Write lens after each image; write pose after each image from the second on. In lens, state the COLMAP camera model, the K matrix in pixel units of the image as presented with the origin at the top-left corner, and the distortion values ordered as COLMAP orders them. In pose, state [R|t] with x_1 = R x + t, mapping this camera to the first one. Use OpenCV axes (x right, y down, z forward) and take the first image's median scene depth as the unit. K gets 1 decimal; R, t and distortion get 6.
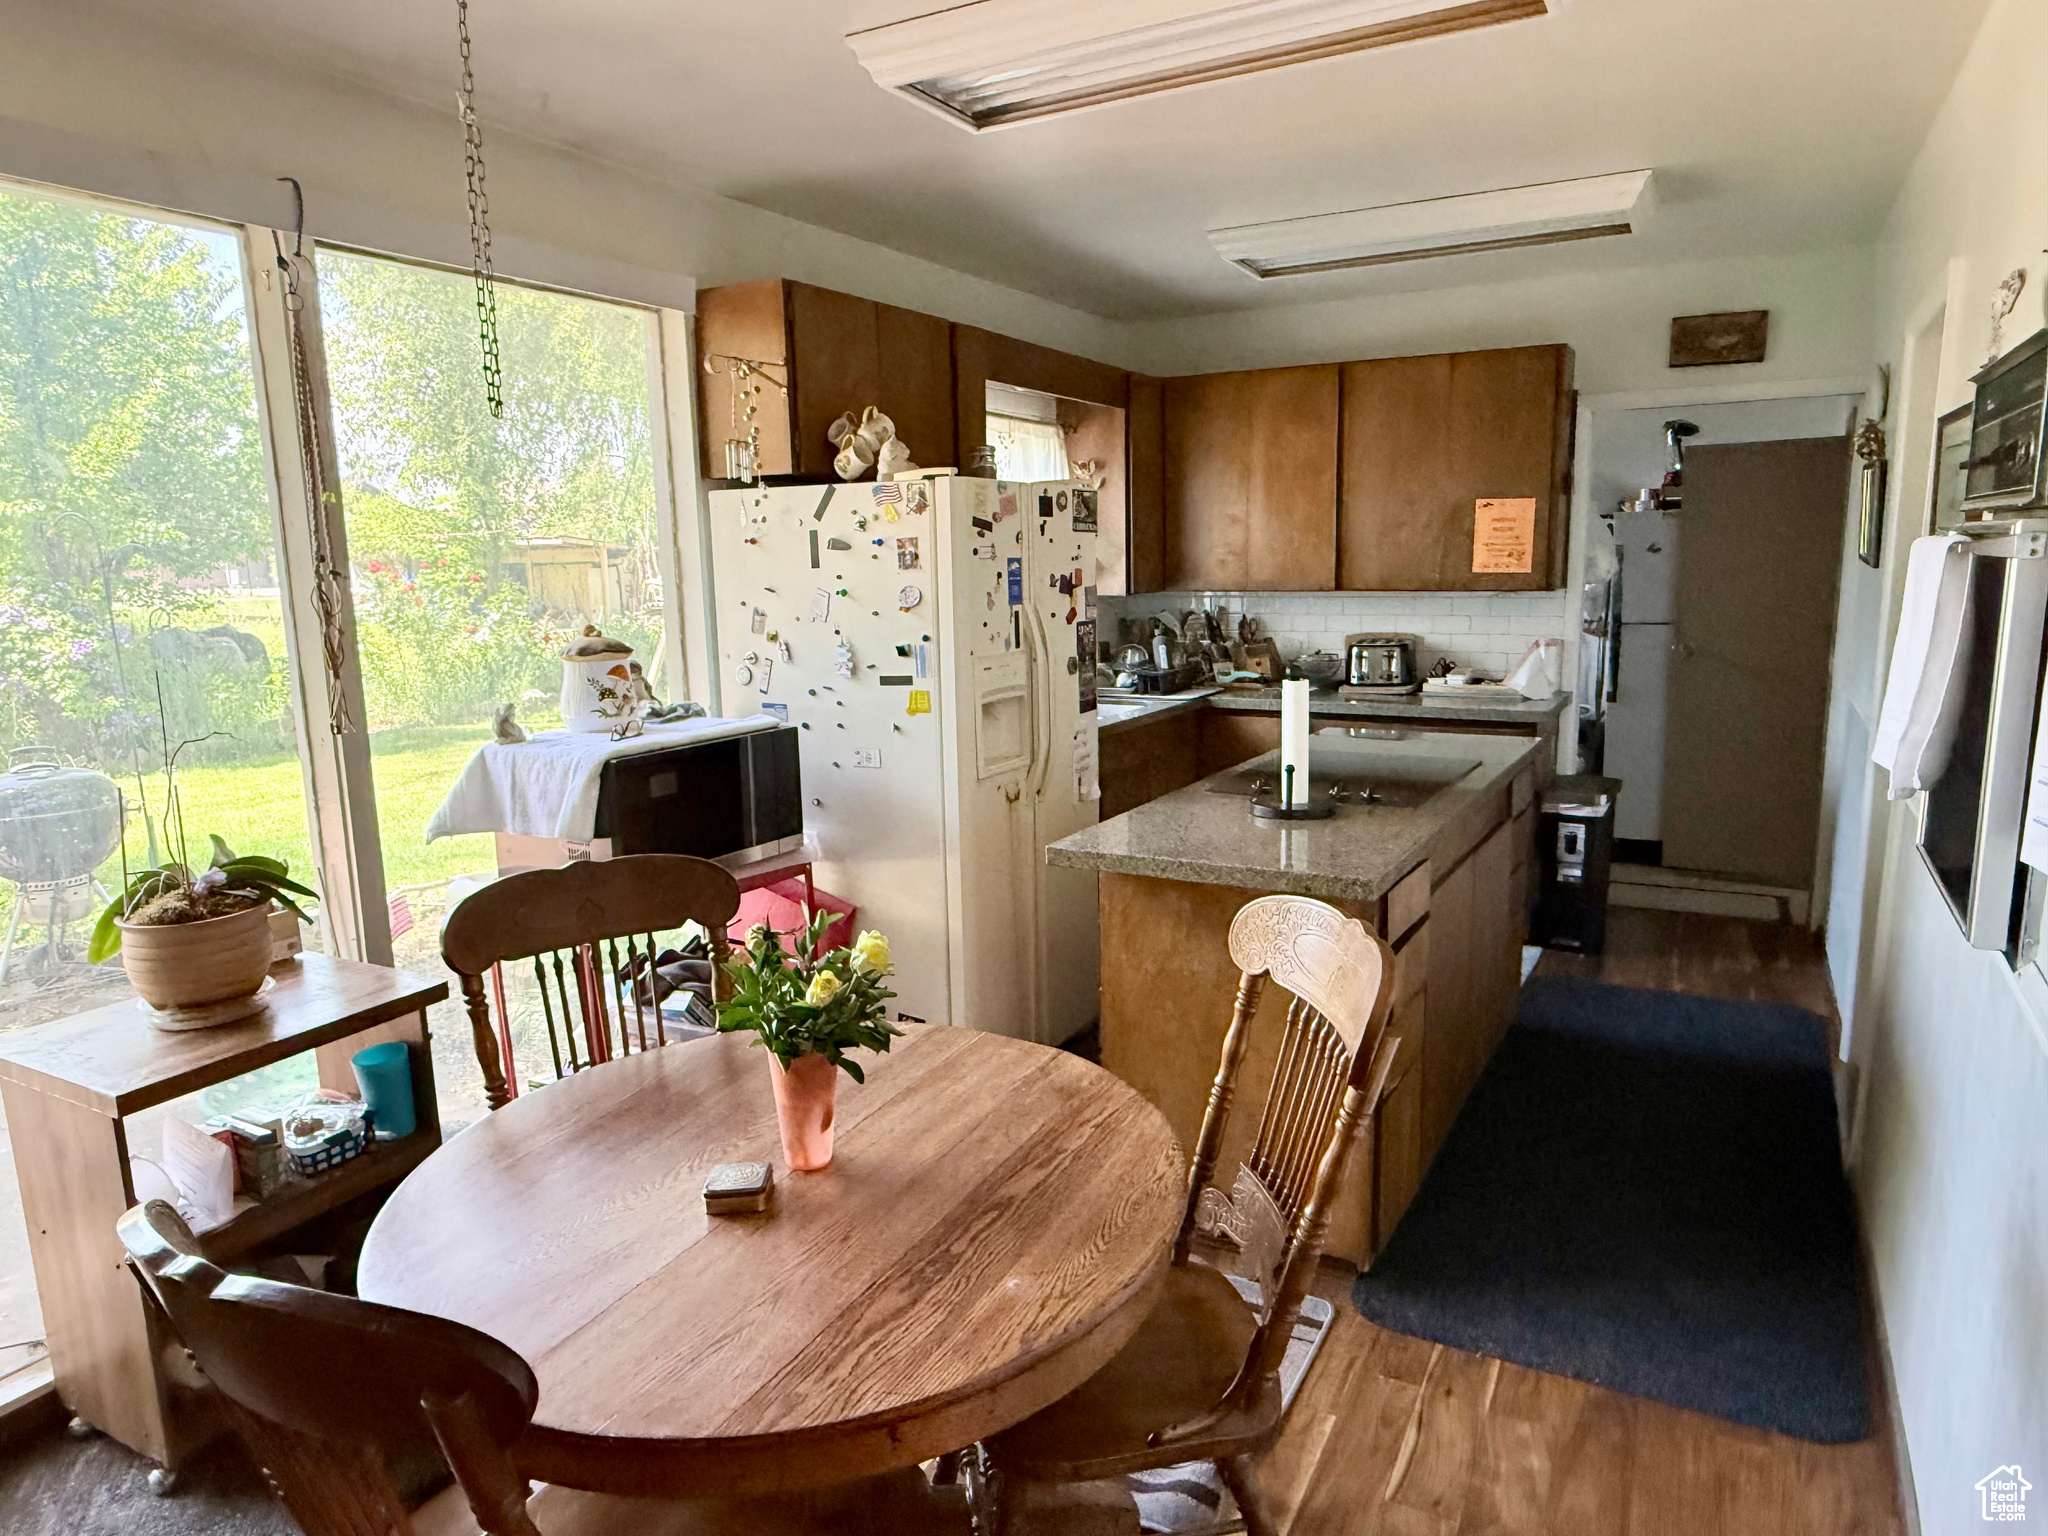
lens RADIAL K [[1302.7, 0, 1022.4], [0, 1302.7, 776.9], [0, 0, 1]] dist [0.001412, 0.000942]
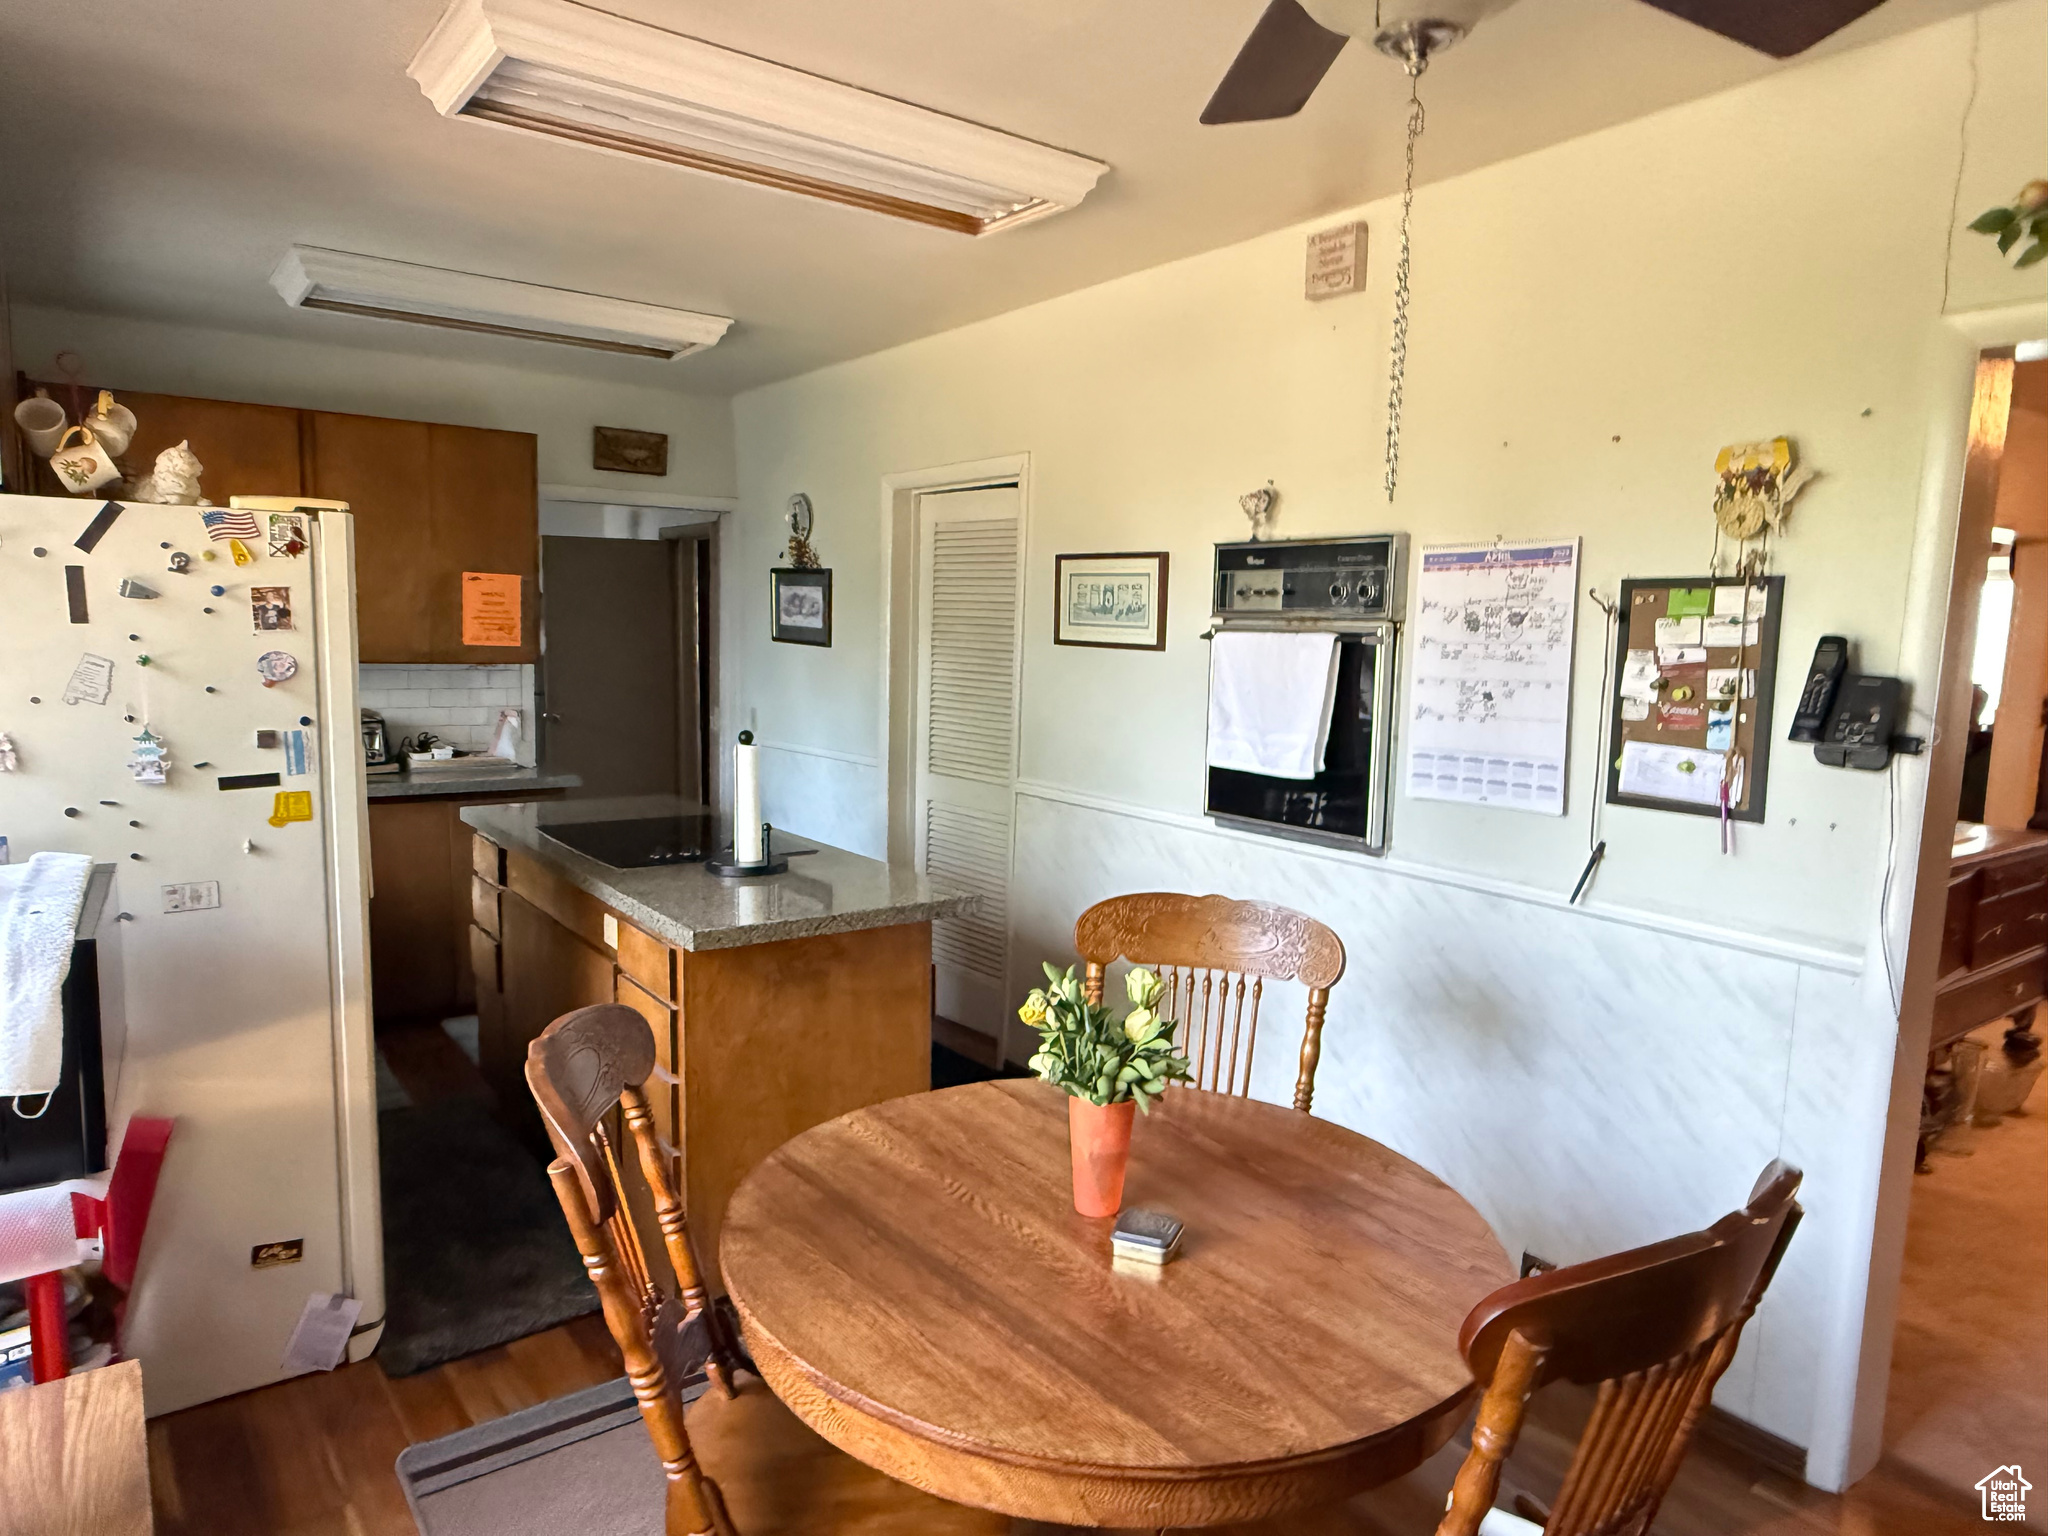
lens RADIAL K [[1302.7, 0, 1021.9], [0, 1302.7, 771.3], [0, 0, 1]] dist [0.001412, 0.000942]
pose [[0.415661, -0.071695, 0.906689, -0.568564], [0.127917, 0.991588, 0.019766, -0.038562], [-0.900479, 0.107765, 0.421336, 0.304839]]
